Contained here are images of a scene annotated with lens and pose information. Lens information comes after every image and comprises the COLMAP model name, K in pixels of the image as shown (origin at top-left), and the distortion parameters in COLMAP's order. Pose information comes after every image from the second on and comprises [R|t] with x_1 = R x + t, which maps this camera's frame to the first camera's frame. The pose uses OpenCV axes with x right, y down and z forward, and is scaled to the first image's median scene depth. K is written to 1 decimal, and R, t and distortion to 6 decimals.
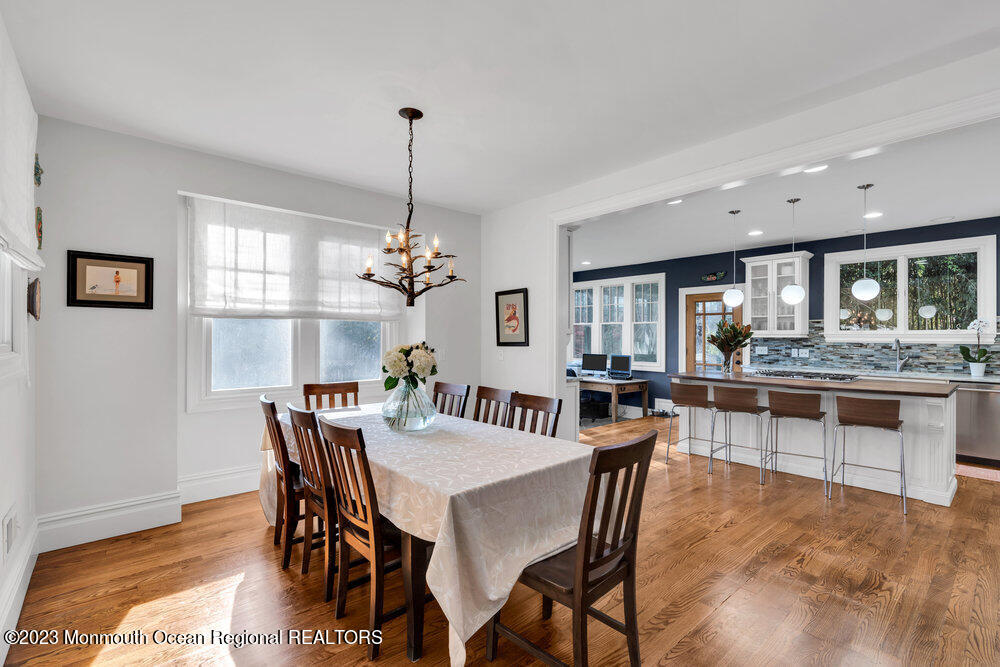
lens RADIAL K [[451.0, 0, 500.0], [0, 451.0, 333.5], [0, 0, 1]] dist [-0.005142, -0.000073]
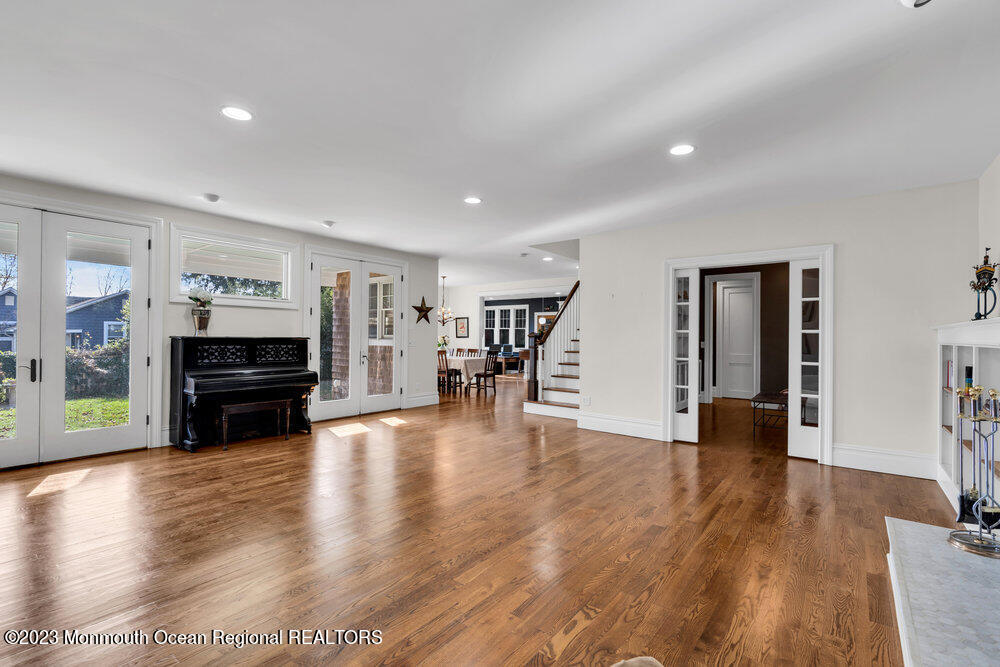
lens RADIAL K [[451.0, 0, 500.0], [0, 451.0, 333.5], [0, 0, 1]] dist [-0.005142, -0.000073]
pose [[0.981081, 0.009450, 0.193366, -0.212508], [-0.008905, 0.999954, -0.003687, 0.007621], [-0.193392, 0.001895, 0.981120, -1.320104]]
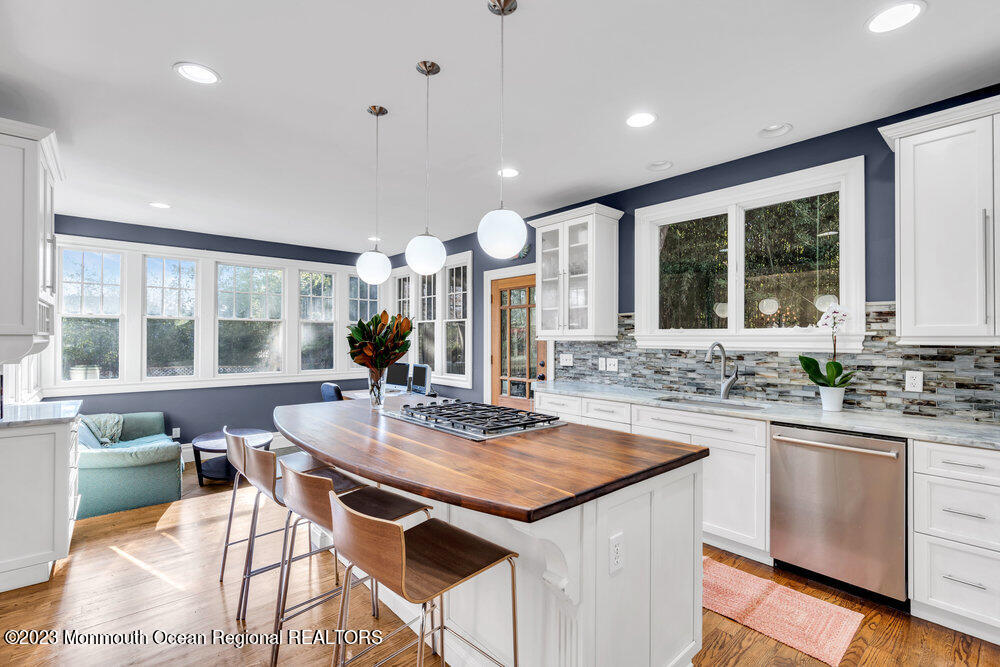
lens RADIAL K [[451.0, 0, 500.0], [0, 451.0, 333.5], [0, 0, 1]] dist [-0.005142, -0.000073]
pose [[0.999952, 0.001403, 0.009729, 0.540805], [-0.001337, 0.999976, -0.006793, 0.003453], [-0.009739, 0.006779, 0.999930, 0.373317]]
